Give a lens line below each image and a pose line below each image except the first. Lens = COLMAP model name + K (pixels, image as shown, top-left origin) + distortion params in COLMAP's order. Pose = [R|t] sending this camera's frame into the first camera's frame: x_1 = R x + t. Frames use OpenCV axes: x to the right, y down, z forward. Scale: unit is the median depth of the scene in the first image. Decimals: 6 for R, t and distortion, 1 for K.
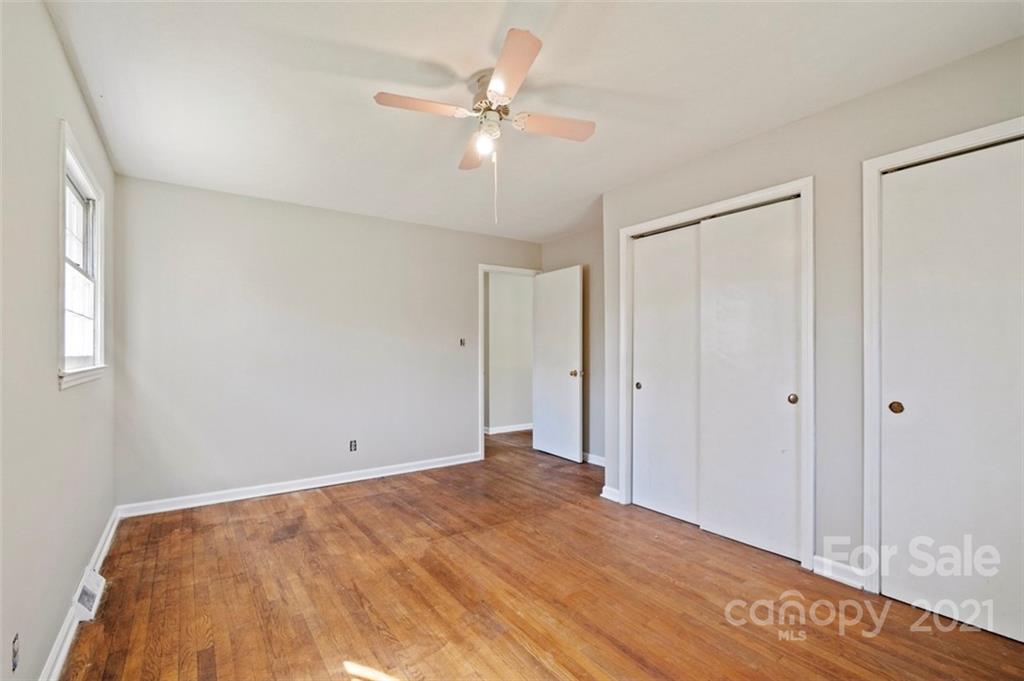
lens RADIAL K [[458.6, 0, 515.5], [0, 458.6, 350.6], [0, 0, 1]] dist [0.001344, 0.000141]
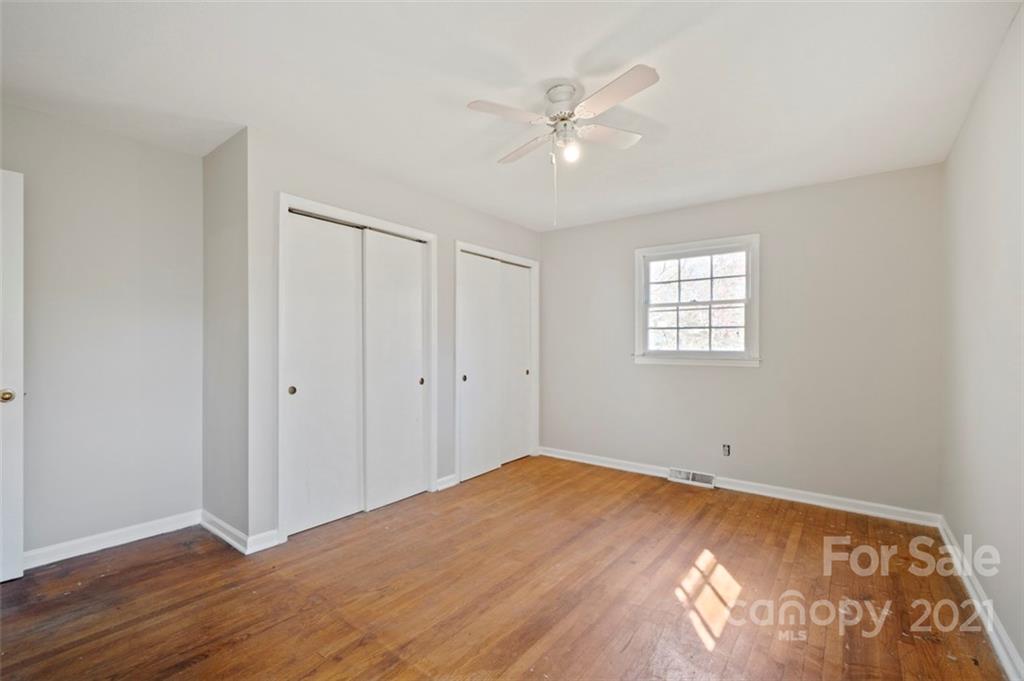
lens RADIAL K [[461.2, 0, 477.4], [0, 461.2, 344.0], [0, 0, 1]] dist [-0.002355, -0.000232]
pose [[-0.258777, 0.006682, 0.965914, -0.896623], [-0.002576, 0.999968, -0.007608, -0.001561], [-0.965934, -0.004456, -0.258751, 1.283490]]
